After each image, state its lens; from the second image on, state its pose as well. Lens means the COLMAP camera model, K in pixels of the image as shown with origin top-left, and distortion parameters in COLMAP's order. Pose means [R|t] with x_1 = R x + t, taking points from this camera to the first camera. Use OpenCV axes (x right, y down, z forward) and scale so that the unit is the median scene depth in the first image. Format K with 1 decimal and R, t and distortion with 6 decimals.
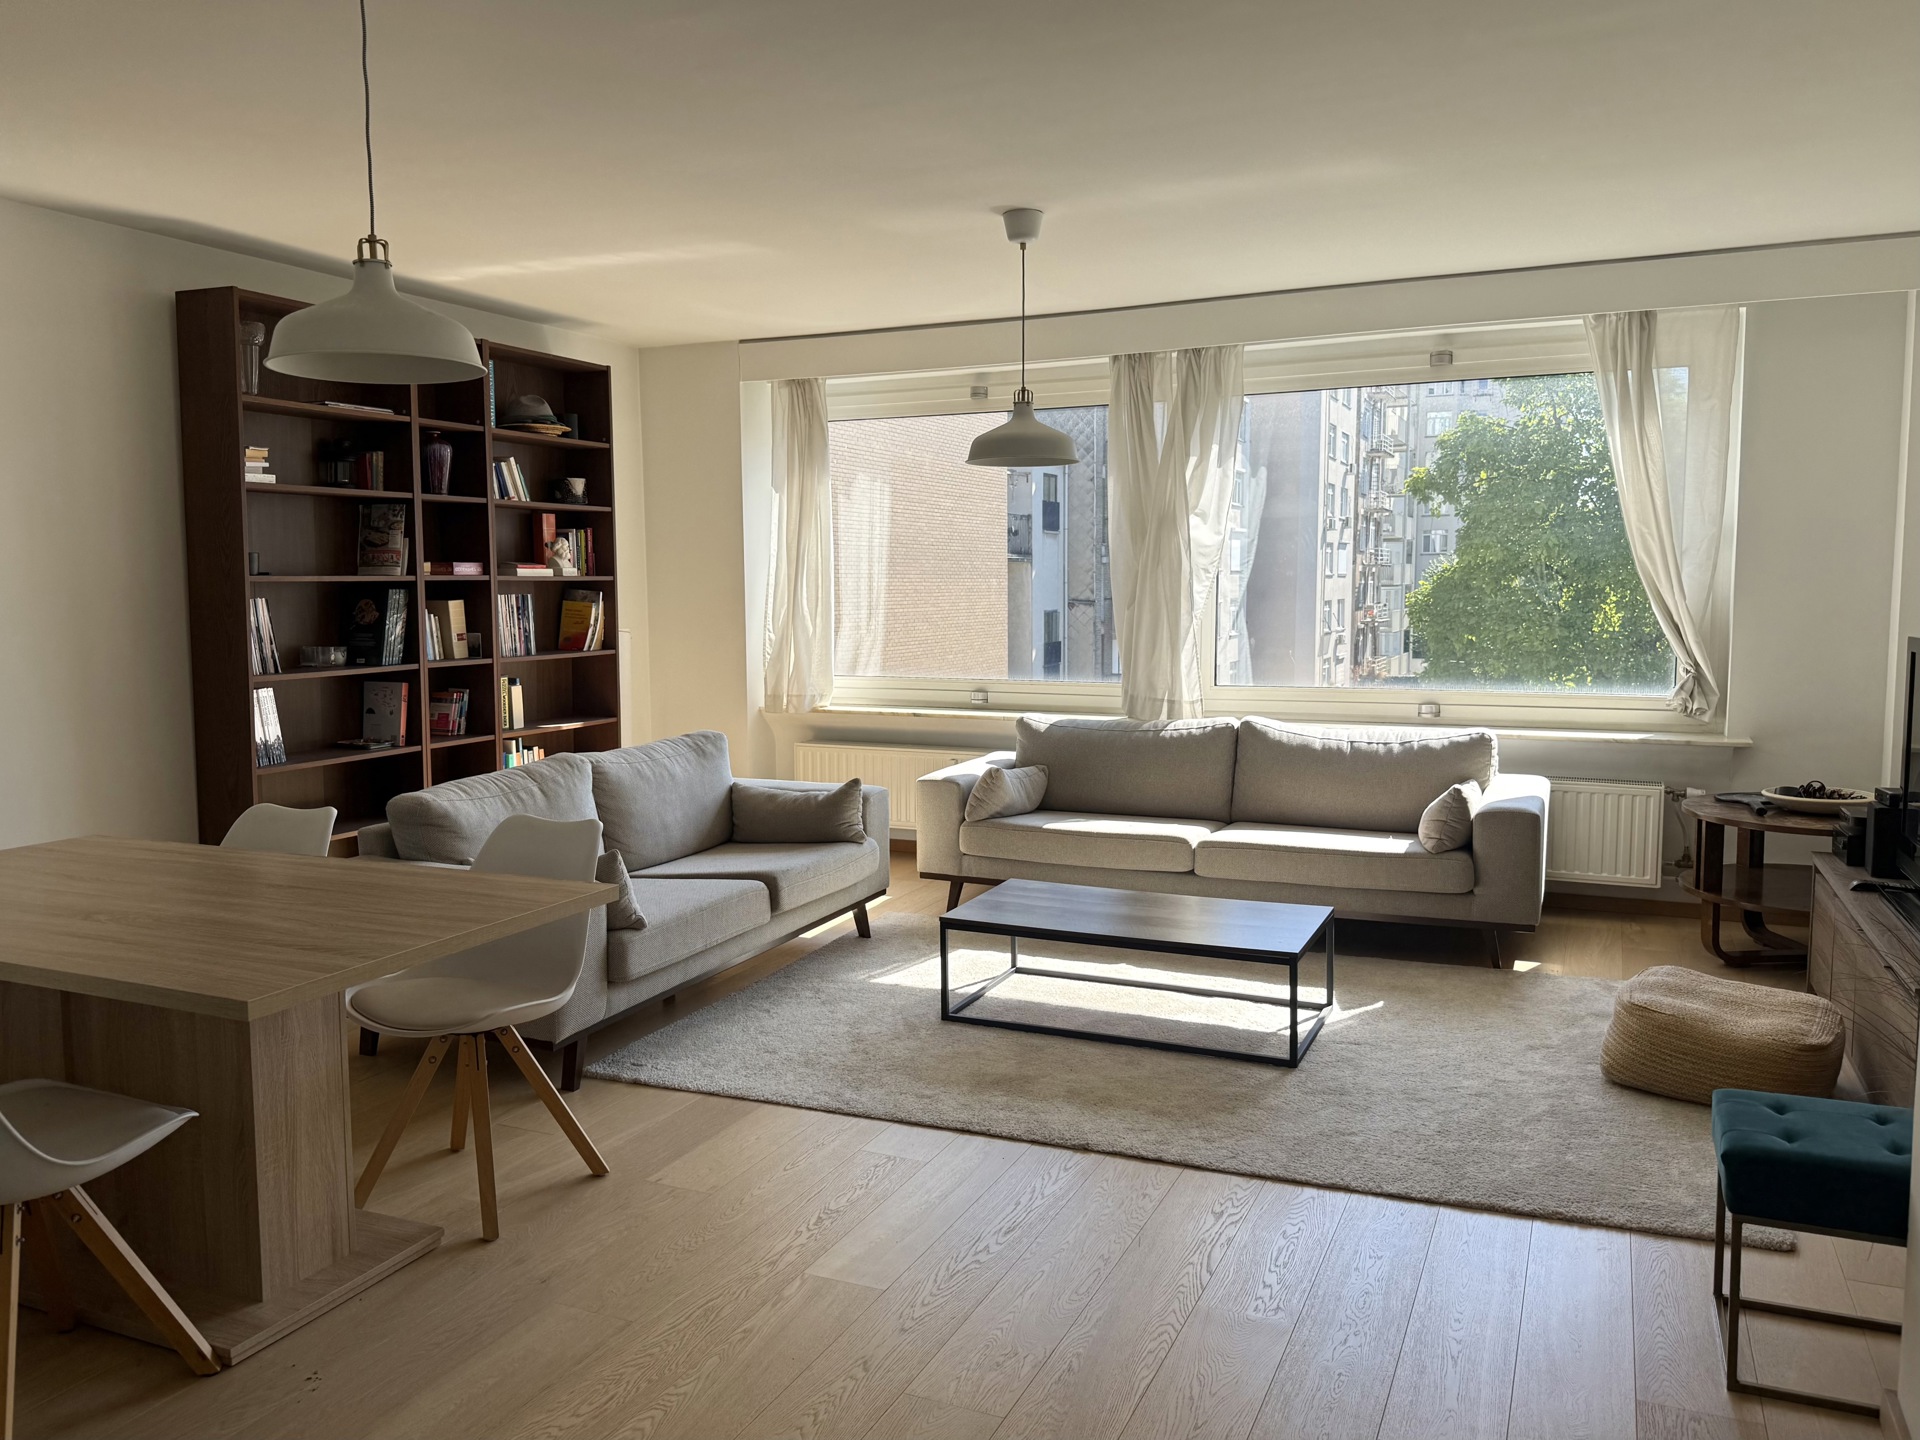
lens RADIAL K [[1424.9, 0, 960.0], [0, 1424.9, 720.0], [0, 0, 1]] dist [0.126309, -0.241551]
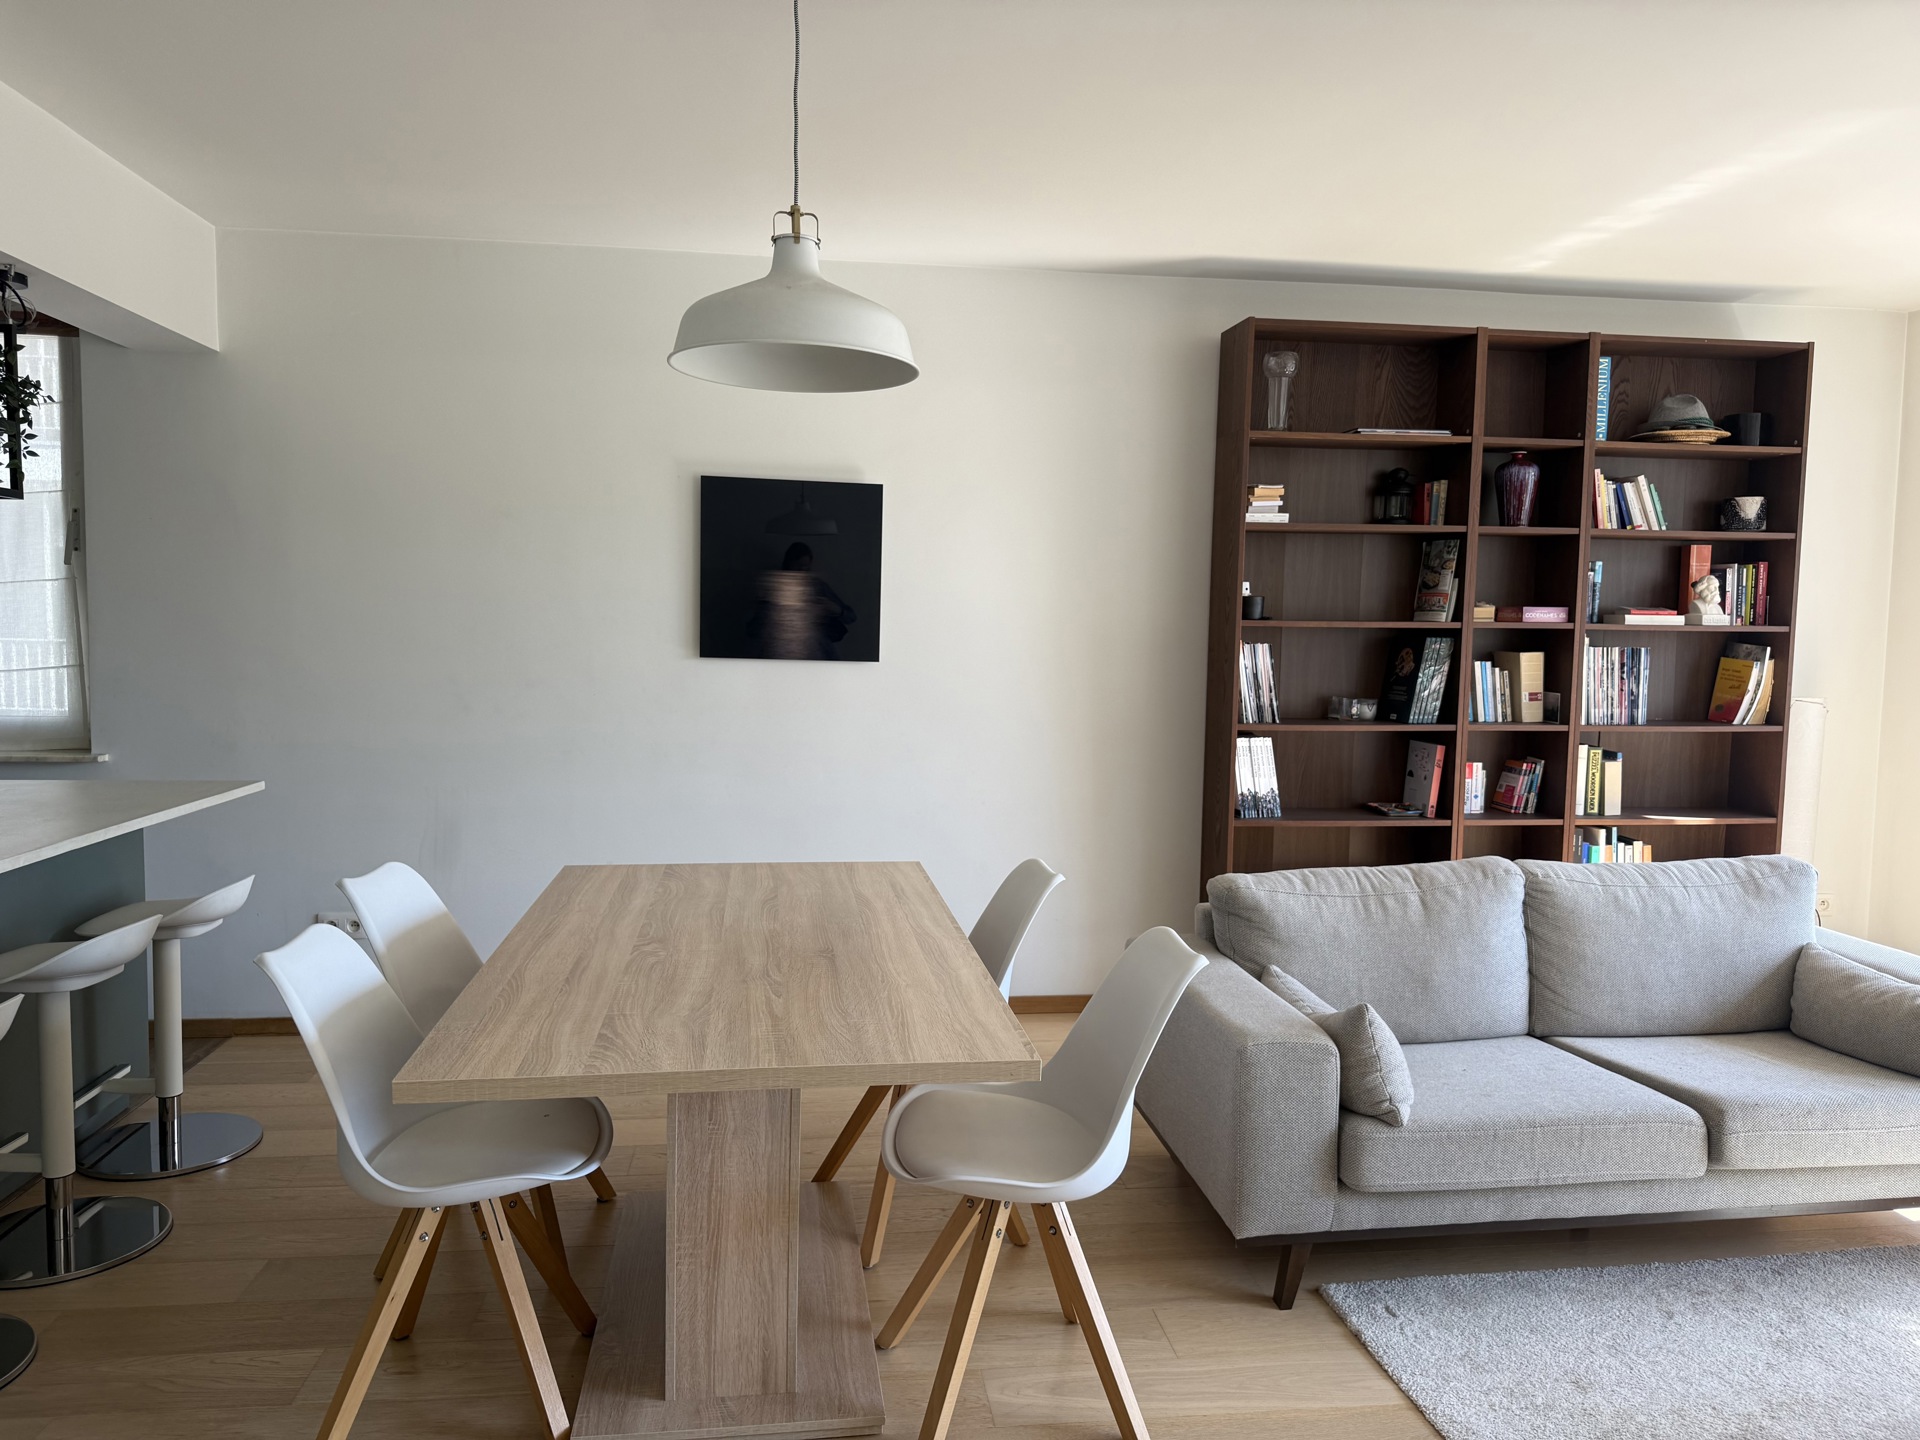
lens RADIAL K [[1359.0, 0, 960.0], [0, 1359.0, 720.0], [0, 0, 1]] dist [0.004632, -0.005200]
pose [[0.523614, 0.076036, -0.848556, 0.148778], [-0.100403, 0.994576, 0.027165, -0.033045], [0.846019, 0.070974, 0.528408, 0.315528]]
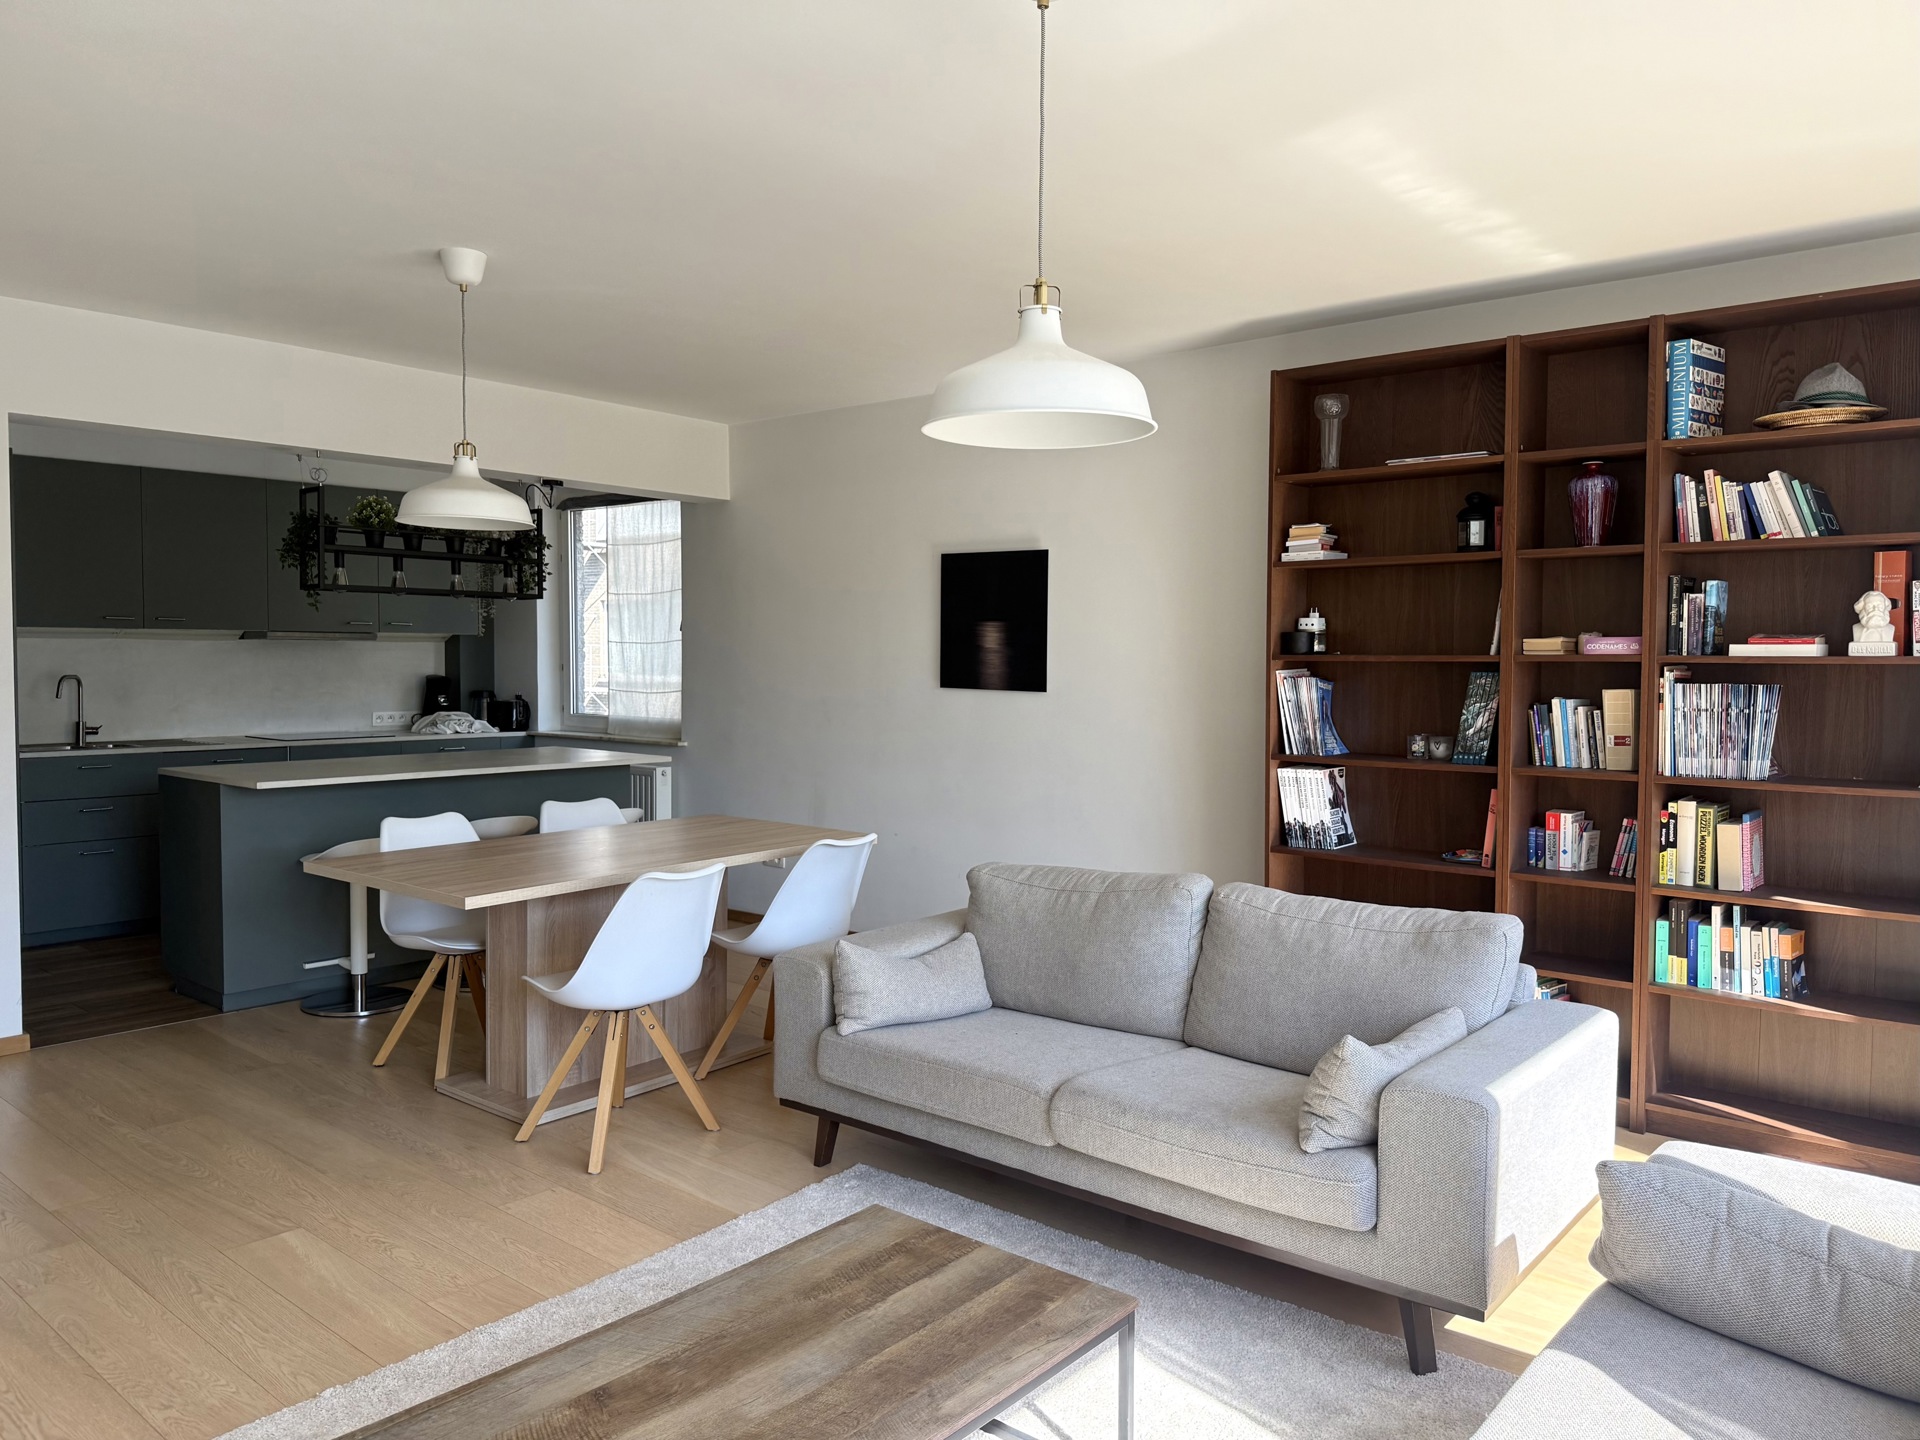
lens RADIAL K [[1359.0, 0, 960.0], [0, 1359.0, 720.0], [0, 0, 1]] dist [0.004632, -0.005200]
pose [[-0.278707, 0.045383, -0.959303, 0.400814], [-0.101365, 0.991913, 0.076376, -0.088055], [0.955012, 0.118526, -0.271853, 0.888791]]
